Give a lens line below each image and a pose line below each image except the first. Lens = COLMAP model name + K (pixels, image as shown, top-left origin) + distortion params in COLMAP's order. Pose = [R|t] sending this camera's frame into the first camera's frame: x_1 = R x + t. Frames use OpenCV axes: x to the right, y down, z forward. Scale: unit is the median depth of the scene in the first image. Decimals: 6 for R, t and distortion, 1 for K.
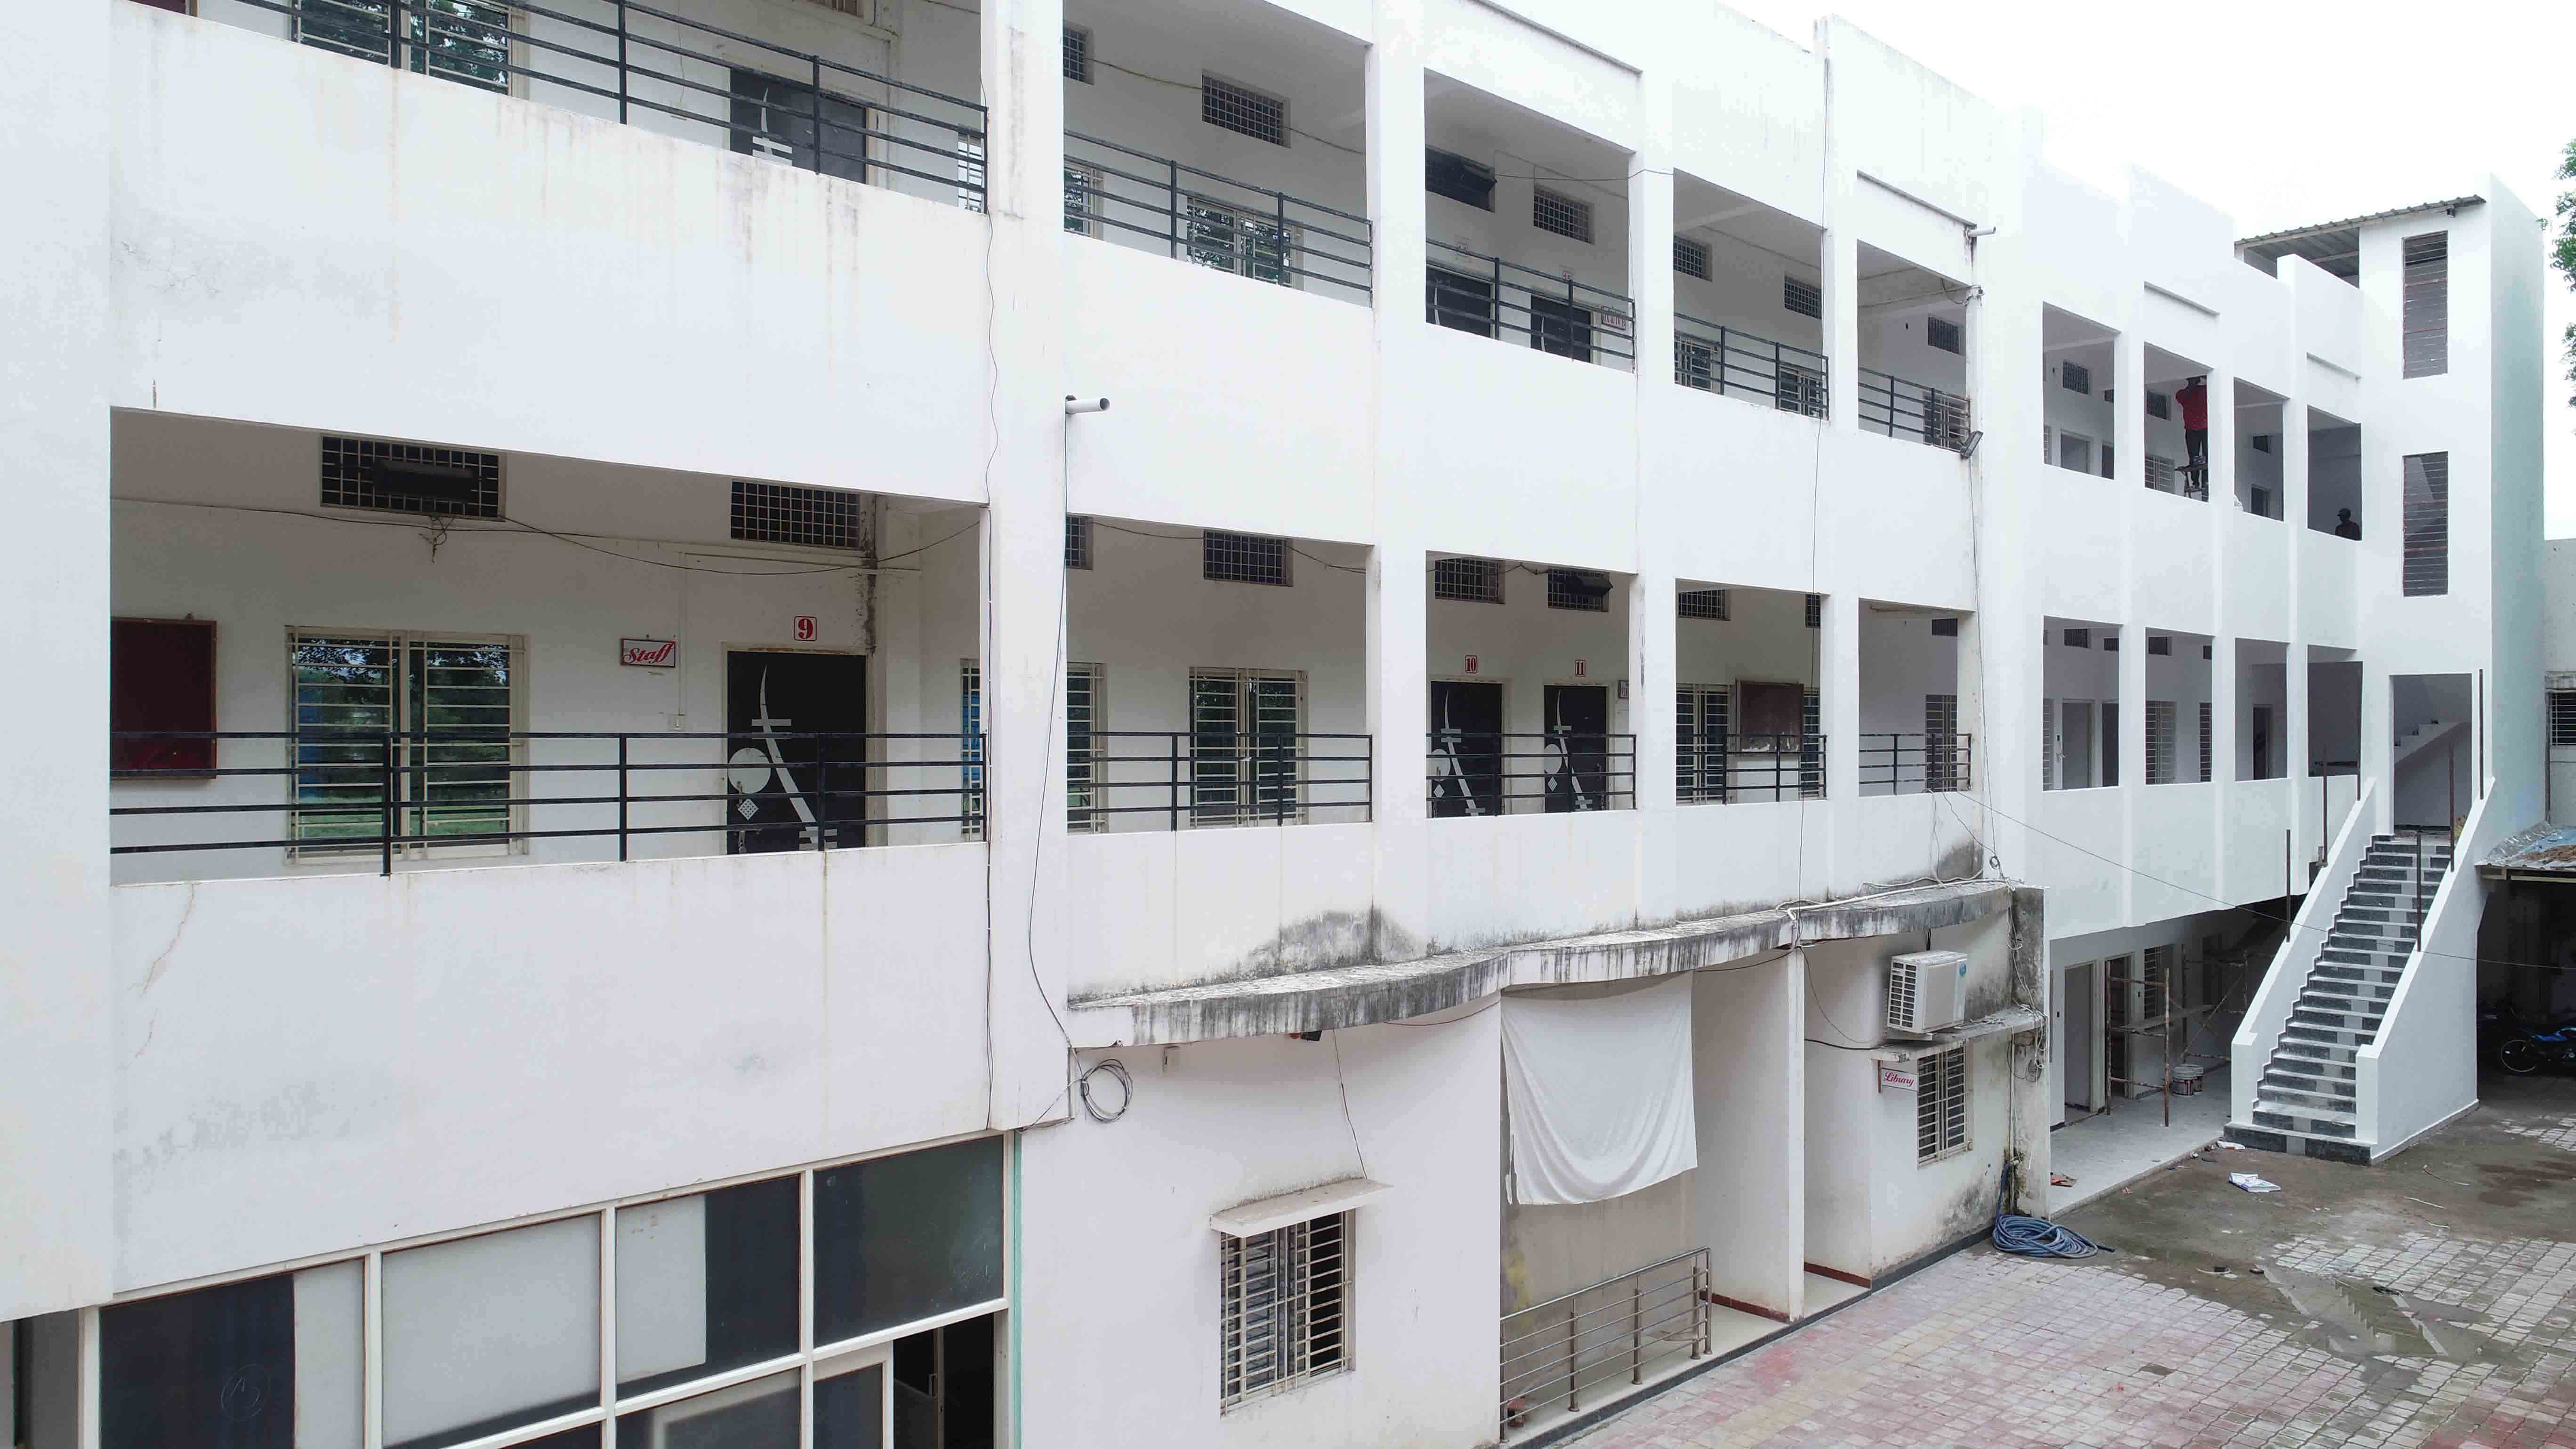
lens RADIAL K [[1600.7, 0, 1284.2], [0, 1600.7, 723.4], [0, 0, 1]] dist [0.007936, -0.001573]
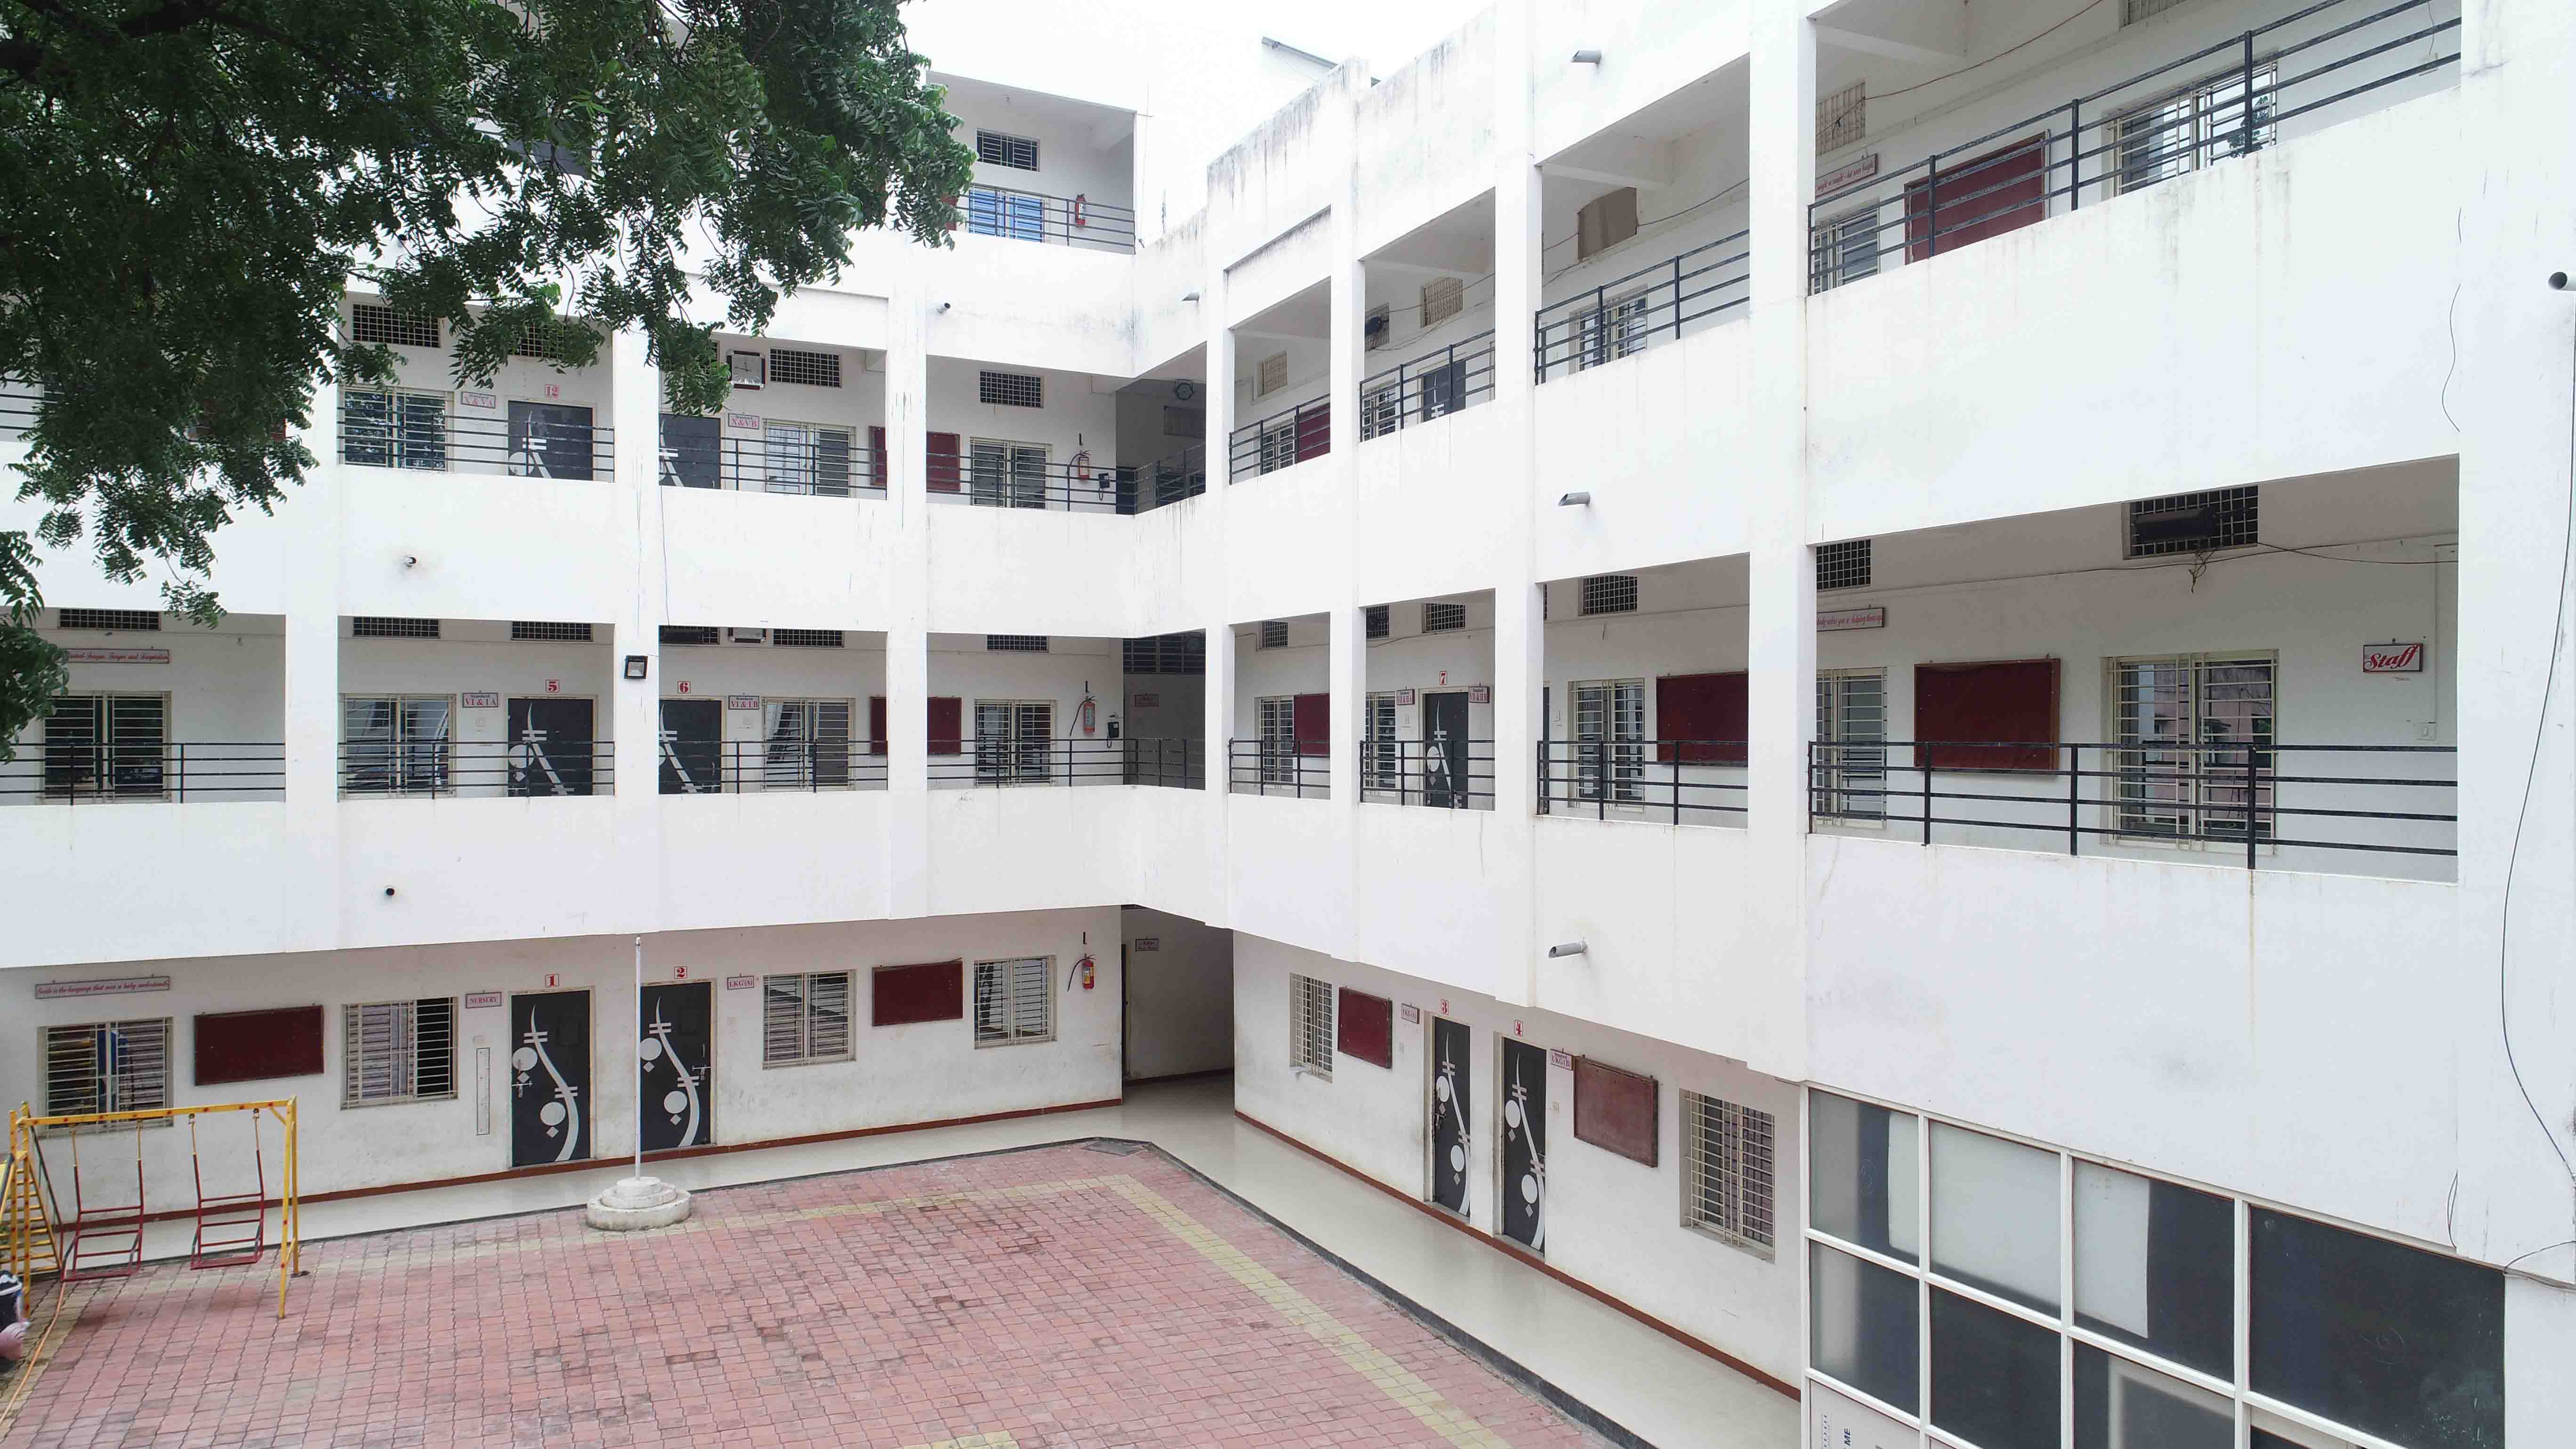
lens RADIAL K [[1600.7, 0, 1285.3], [0, 1600.7, 733.7], [0, 0, 1]] dist [0.007936, -0.001573]
pose [[-0.246128, -0.004566, -0.969227, 0.916802], [0.001622, 0.999986, -0.005122, 0.005375], [0.969236, -0.002832, -0.246117, 0.809510]]
